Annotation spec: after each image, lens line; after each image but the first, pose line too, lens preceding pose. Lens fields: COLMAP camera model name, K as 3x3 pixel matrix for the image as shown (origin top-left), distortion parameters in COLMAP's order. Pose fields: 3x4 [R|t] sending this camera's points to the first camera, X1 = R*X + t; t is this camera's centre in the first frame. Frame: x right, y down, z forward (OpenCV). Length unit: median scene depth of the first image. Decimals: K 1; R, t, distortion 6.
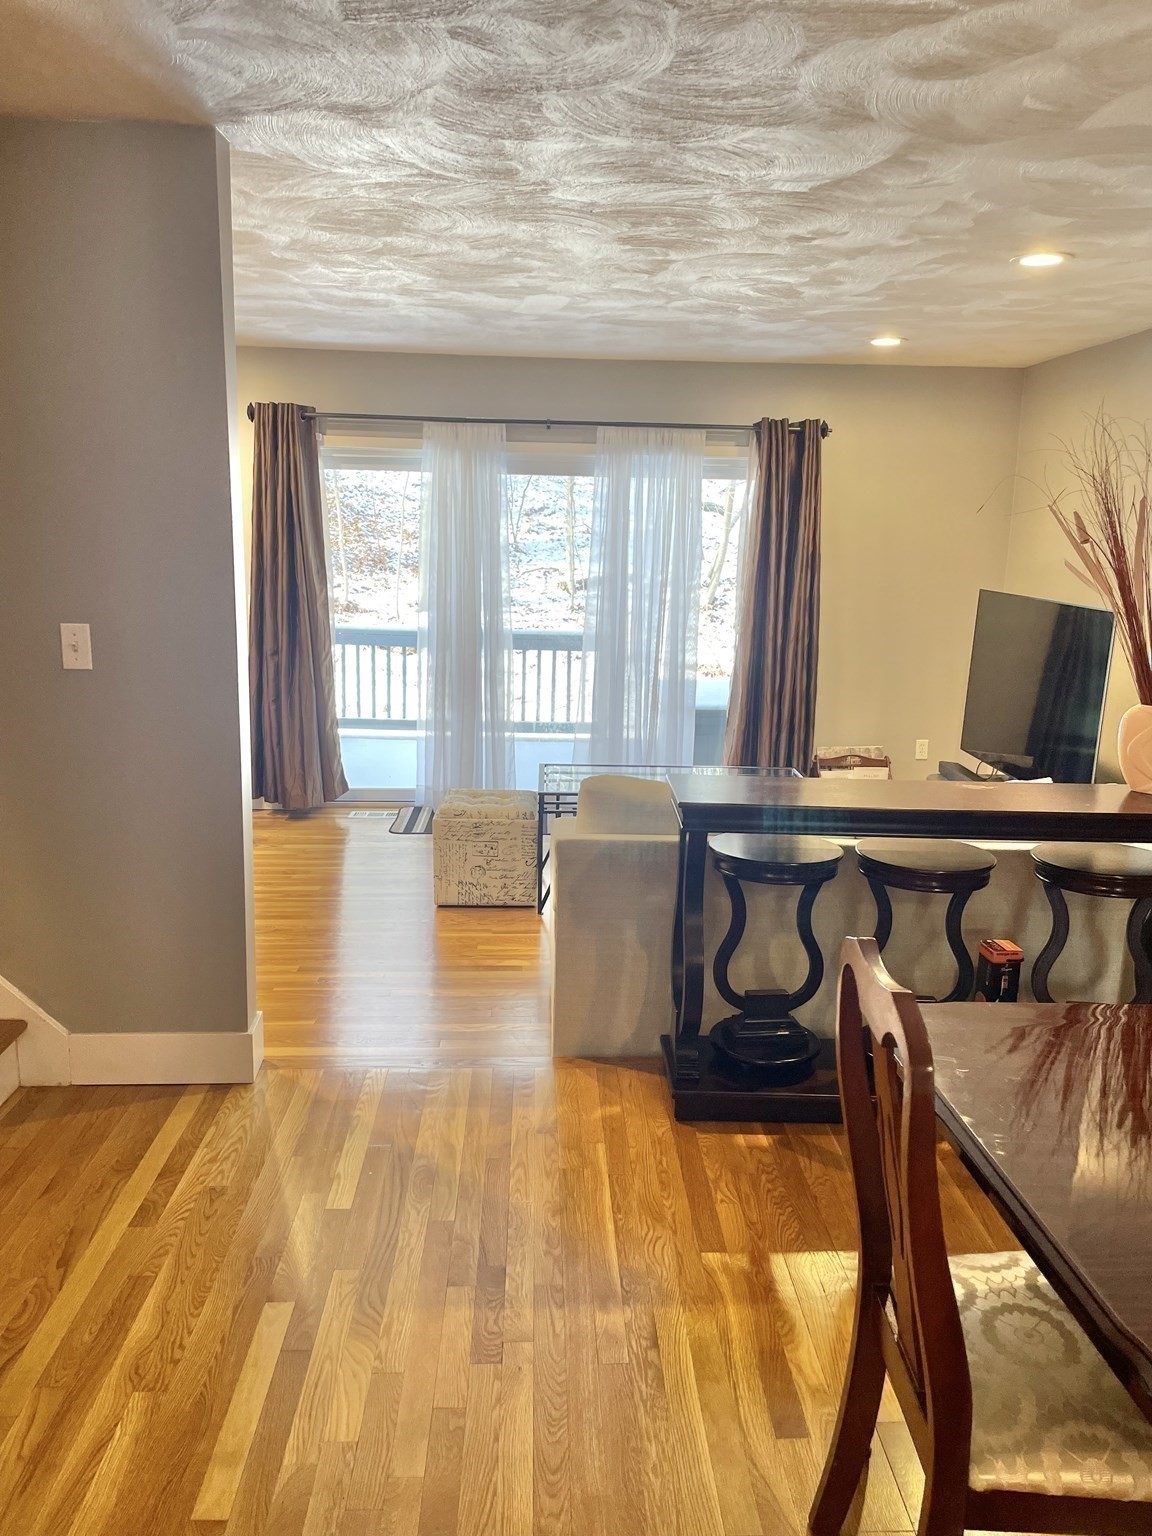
lens RADIAL K [[1160.1, 0, 592.0], [0, 1160.1, 768.2], [0, 0, 1]] dist [0.078658, -0.102459]
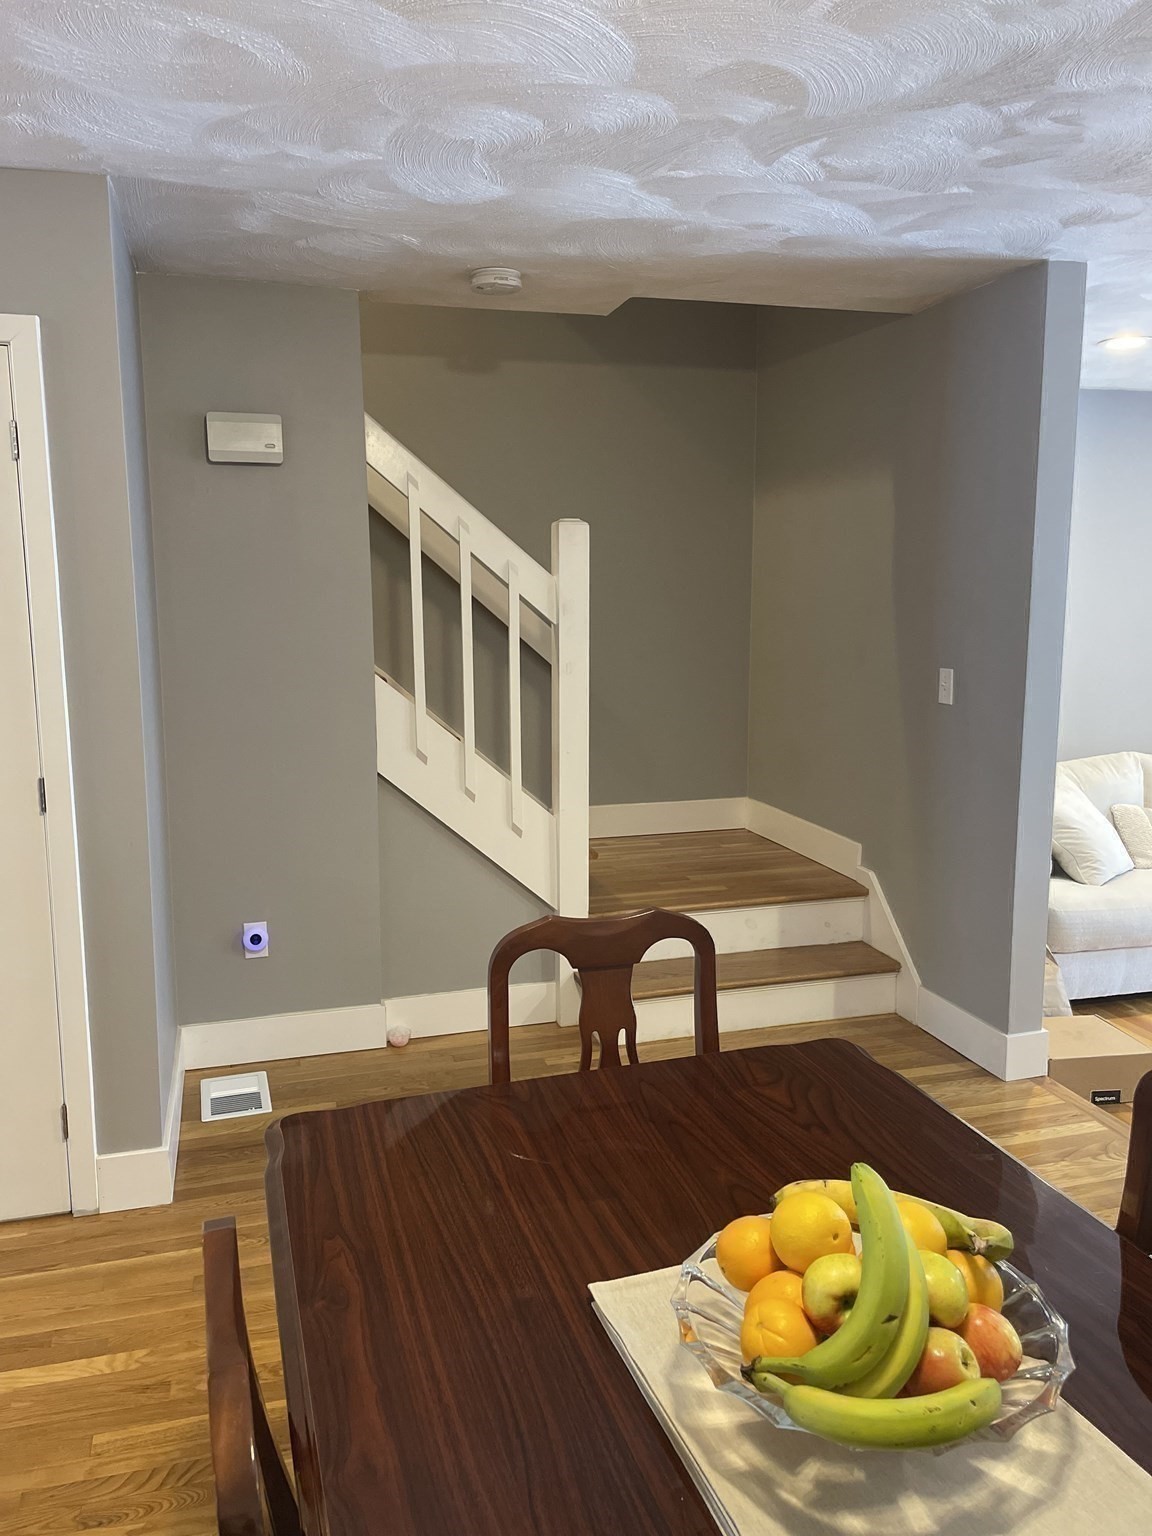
lens RADIAL K [[1160.1, 0, 575.7], [0, 1160.1, 771.2], [0, 0, 1]] dist [0.078658, -0.102459]
pose [[0.236699, 0.122983, -0.963768, 0.491105], [-0.179788, 0.980369, 0.080946, -0.029659], [0.954804, 0.154114, 0.254163, 0.202800]]
